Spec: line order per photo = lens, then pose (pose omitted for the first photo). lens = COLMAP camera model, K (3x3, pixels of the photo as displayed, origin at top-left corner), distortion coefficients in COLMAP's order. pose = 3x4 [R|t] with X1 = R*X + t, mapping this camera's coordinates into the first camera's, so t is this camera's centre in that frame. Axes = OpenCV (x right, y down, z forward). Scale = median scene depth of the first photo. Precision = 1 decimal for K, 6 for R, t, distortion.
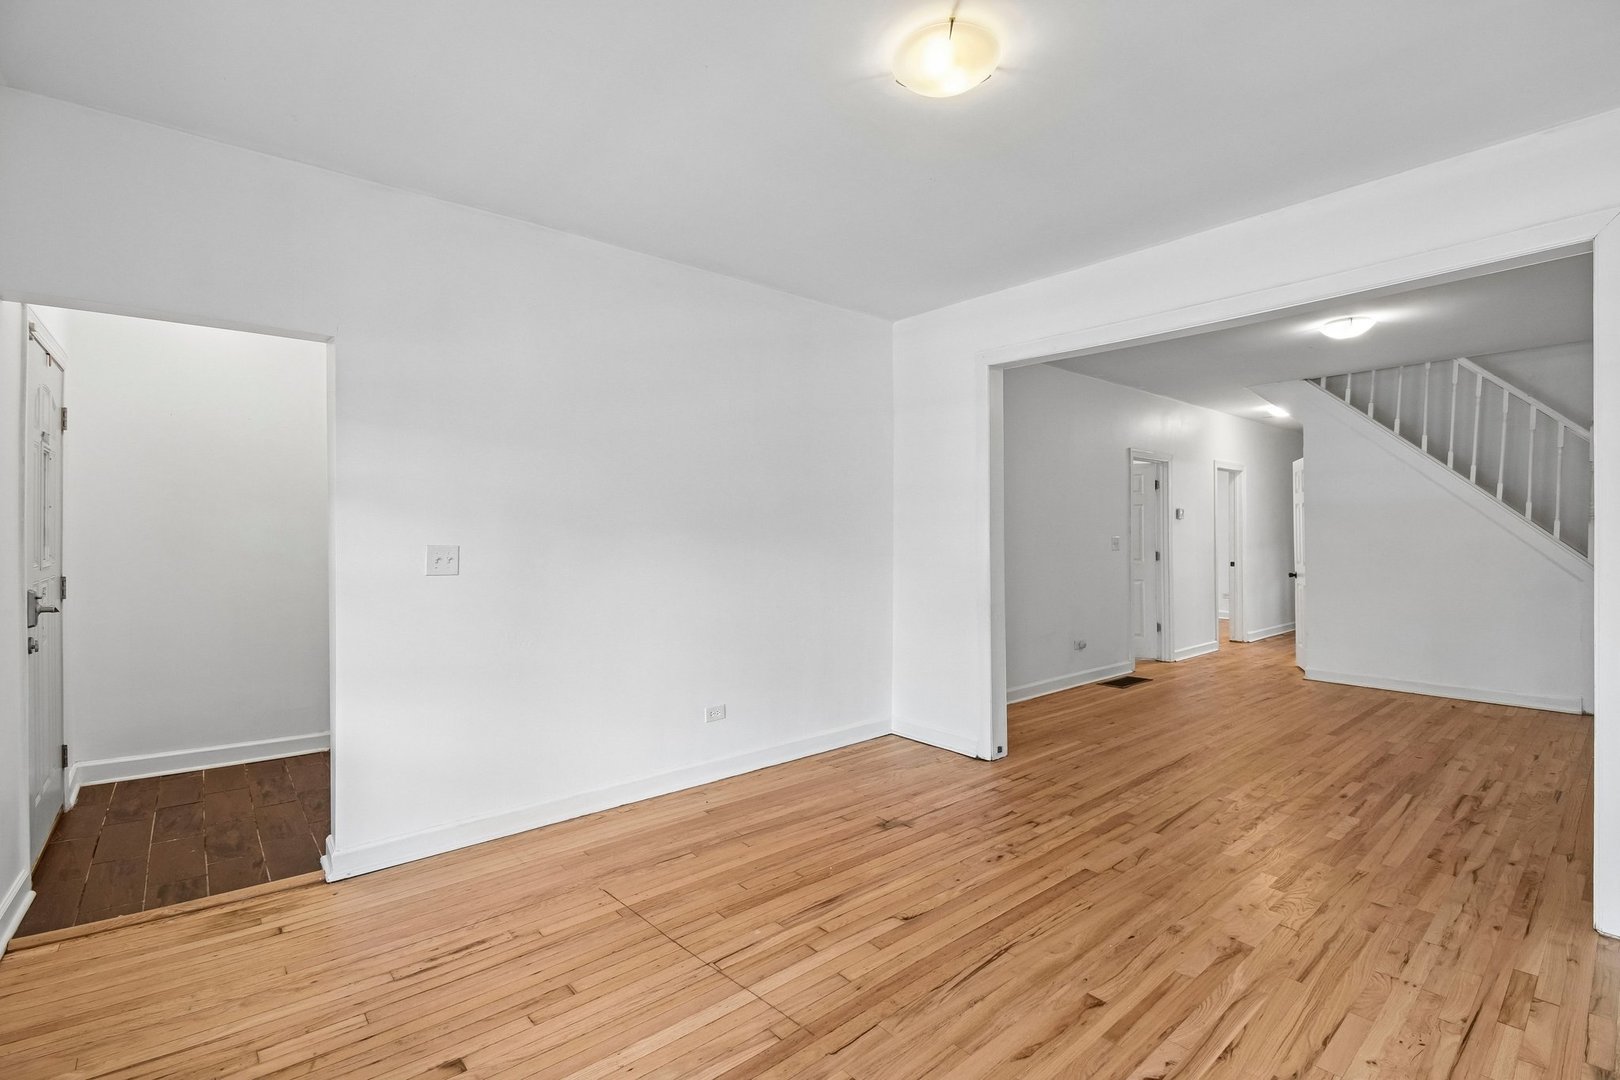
lens RADIAL K [[716.8, 0, 803.1], [0, 716.8, 535.0], [0, 0, 1]] dist [0.021468, -0.027246]
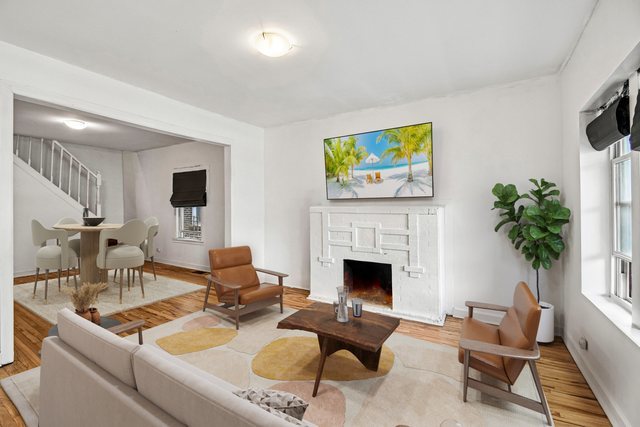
lens RADIAL K [[283.2, 0, 317.3], [0, 283.2, 211.5], [0, 0, 1]] dist [0.021468, -0.027246]
pose [[-0.318384, -0.016185, 0.947824, -0.356227], [-0.003652, 0.999868, 0.015847, -0.009180], [-0.947955, 0.001584, -0.318401, 0.427847]]
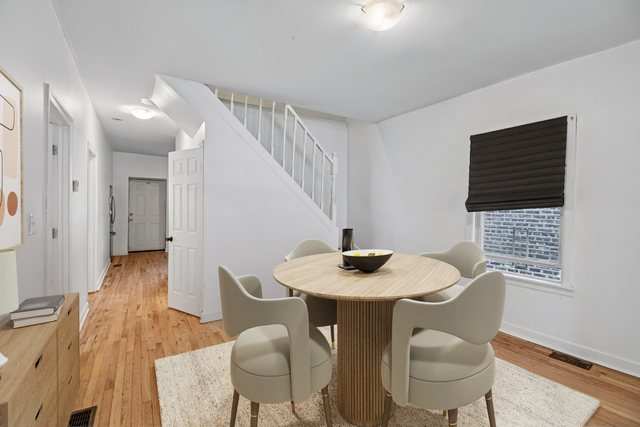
lens RADIAL K [[283.2, 0, 317.3], [0, 283.2, 211.5], [0, 0, 1]] dist [0.021468, -0.027246]
pose [[0.118926, -0.019248, 0.992717, 0.261653], [-0.015194, 0.999660, 0.021203, -0.010888], [-0.992787, -0.017604, 0.118593, 0.852679]]
